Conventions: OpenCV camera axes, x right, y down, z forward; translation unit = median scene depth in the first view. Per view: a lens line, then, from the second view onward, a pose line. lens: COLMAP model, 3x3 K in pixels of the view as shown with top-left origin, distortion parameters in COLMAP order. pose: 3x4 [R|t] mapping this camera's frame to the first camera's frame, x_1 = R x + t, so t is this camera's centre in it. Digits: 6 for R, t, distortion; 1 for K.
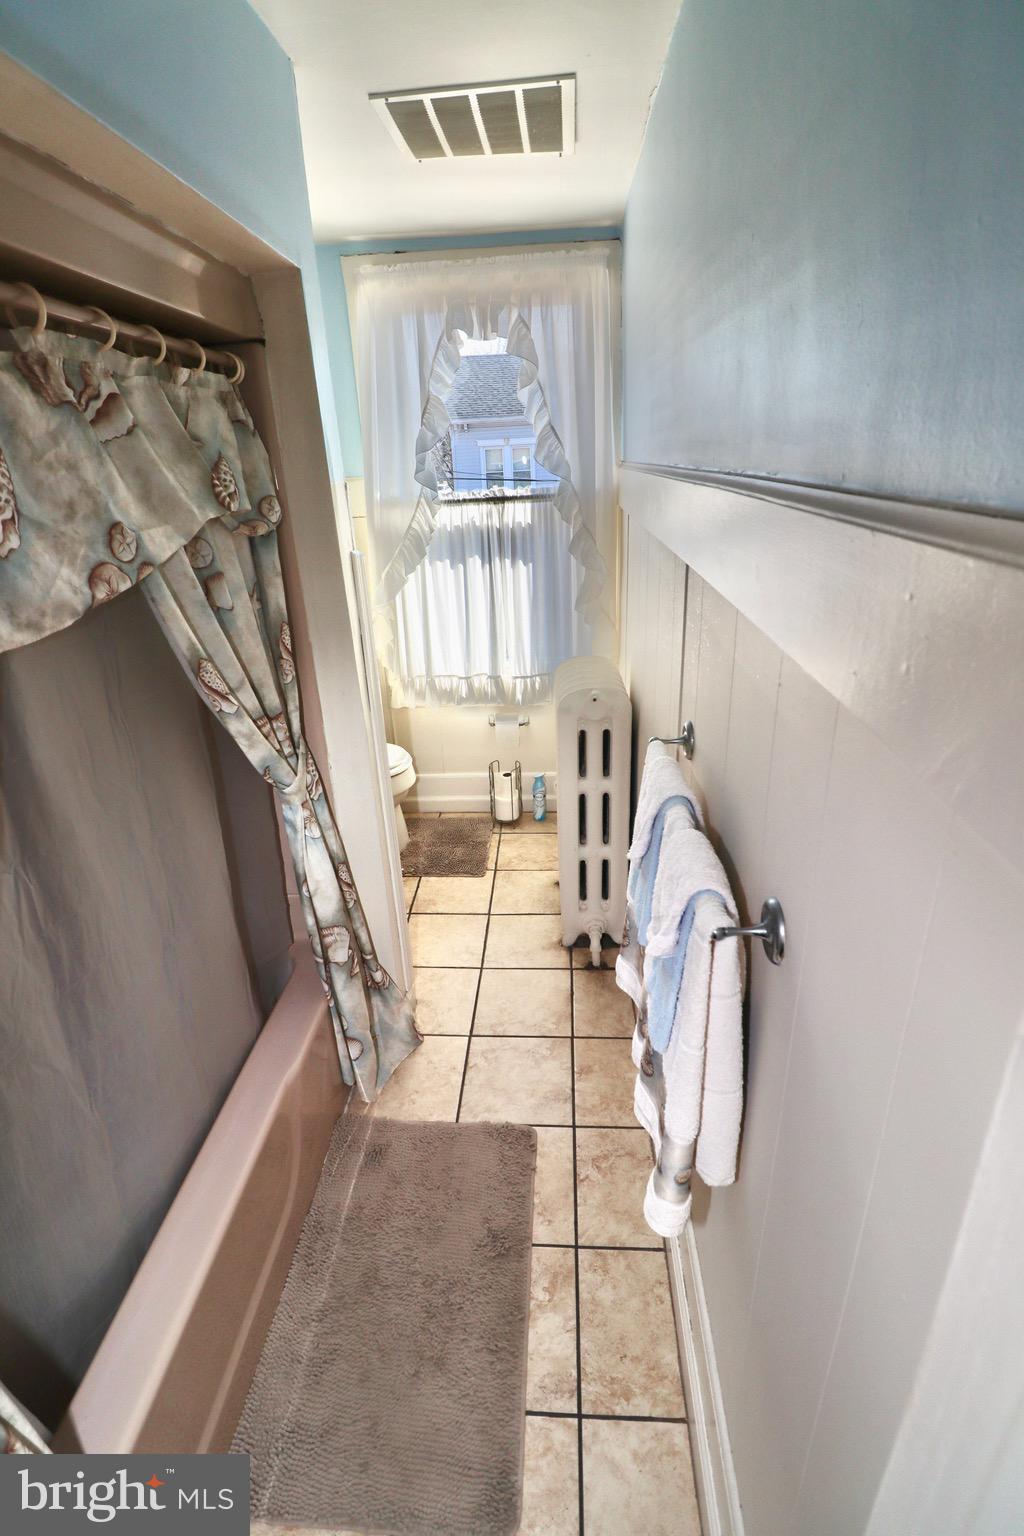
lens RADIAL K [[709.3, 0, 511.8], [0, 709.3, 772.9], [0, 0, 1]] dist [-0.031029, -0.001146]
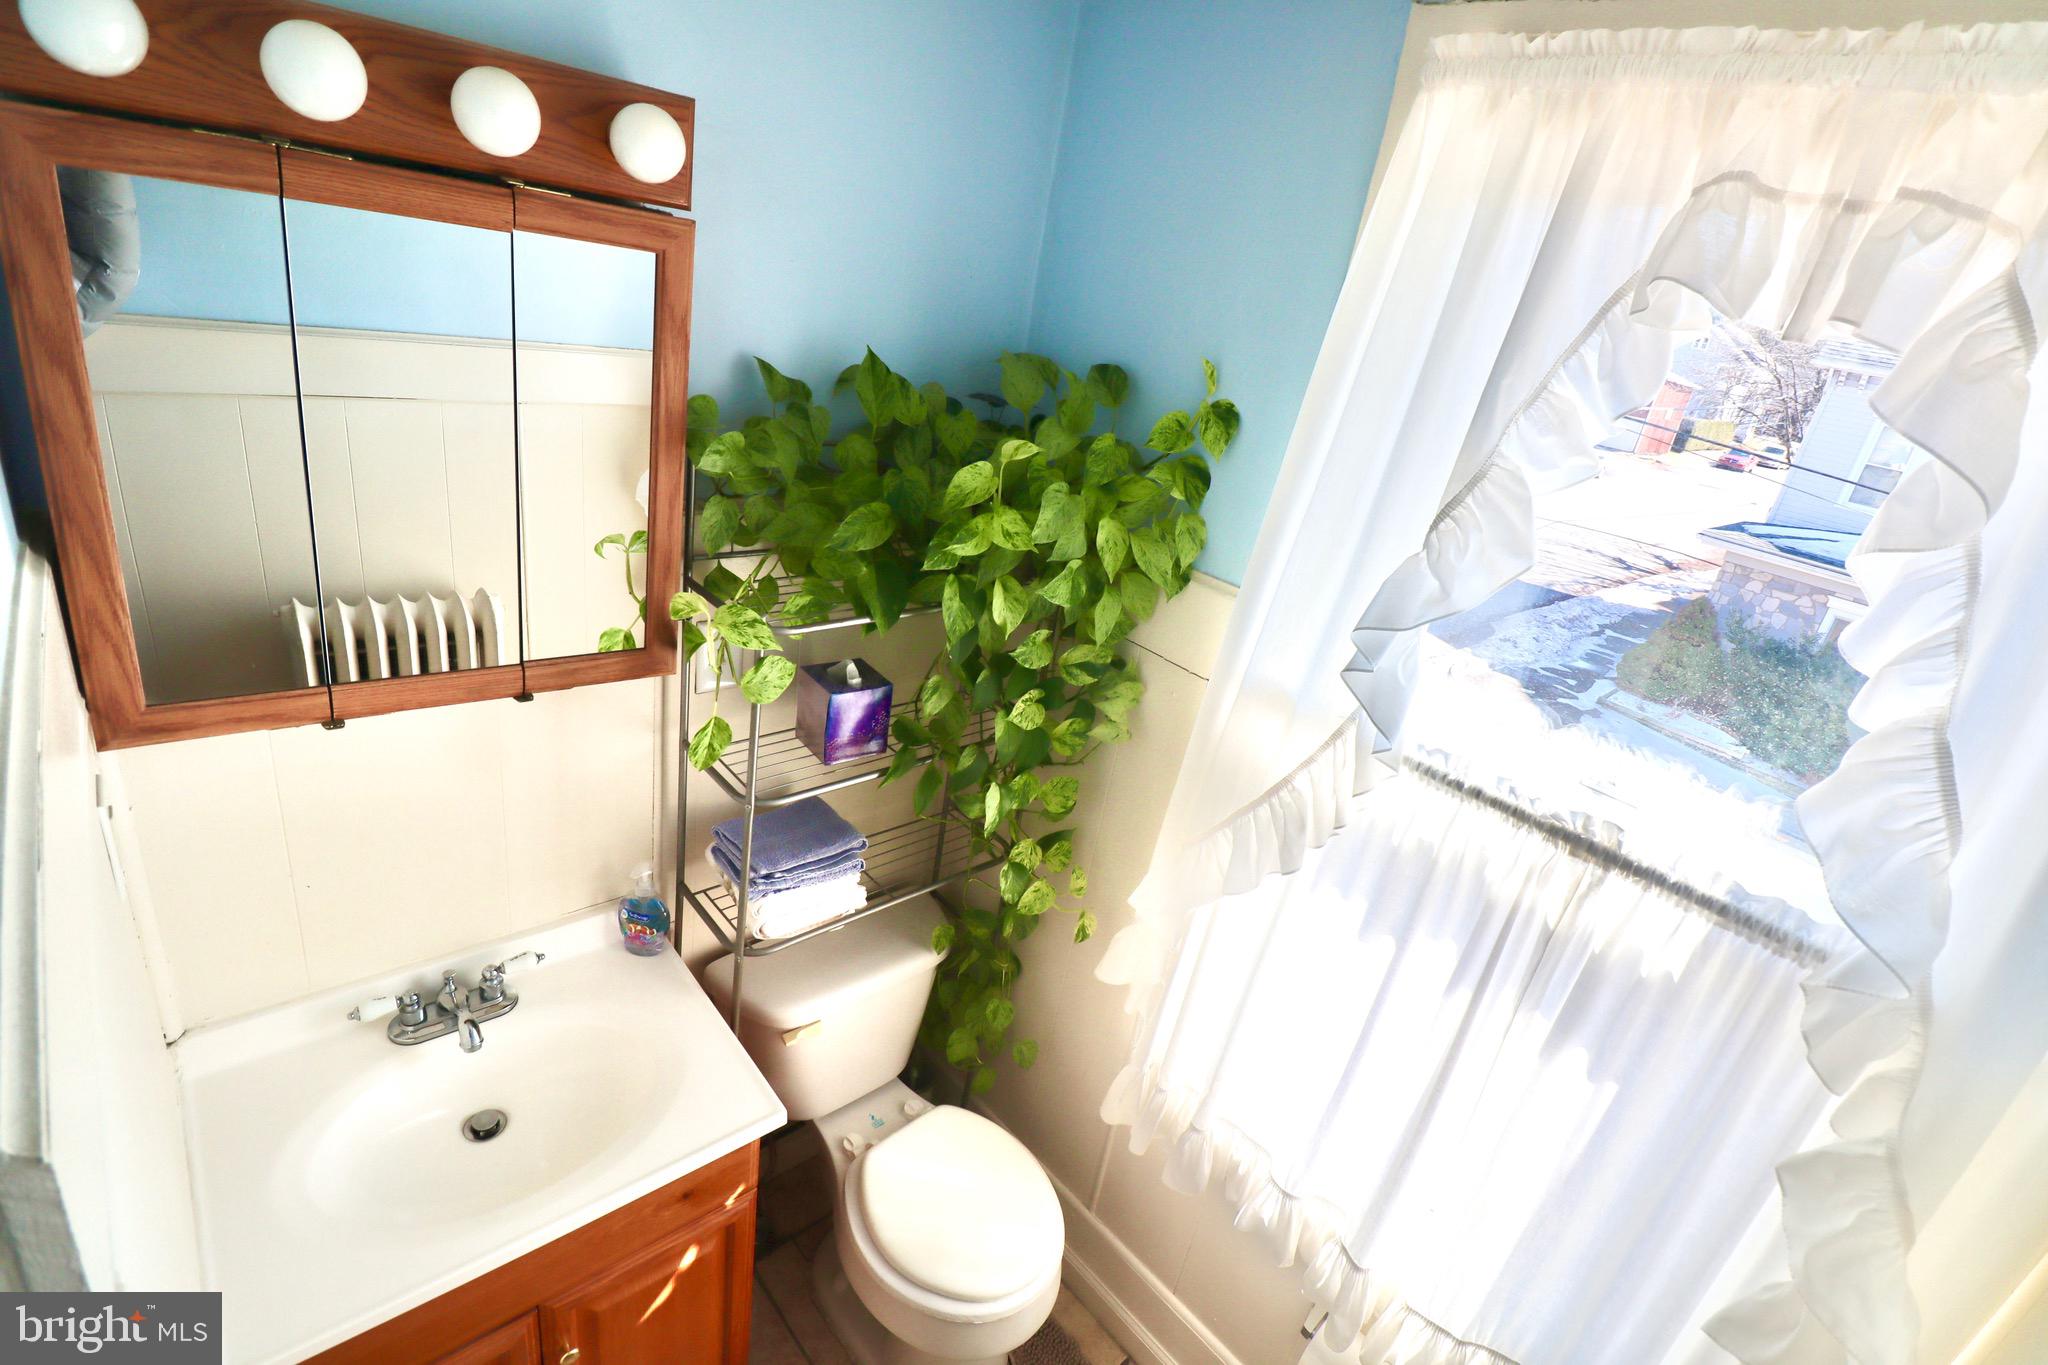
lens RADIAL K [[945.7, 0, 1023.1], [0, 945.7, 674.3], [0, 0, 1]] dist [-0.031029, -0.001146]
pose [[0.718688, 0.413109, -0.559311, -0.002539], [-0.458663, 0.886215, 0.065200, -0.368510], [0.522604, 0.209676, 0.826390, 0.551080]]
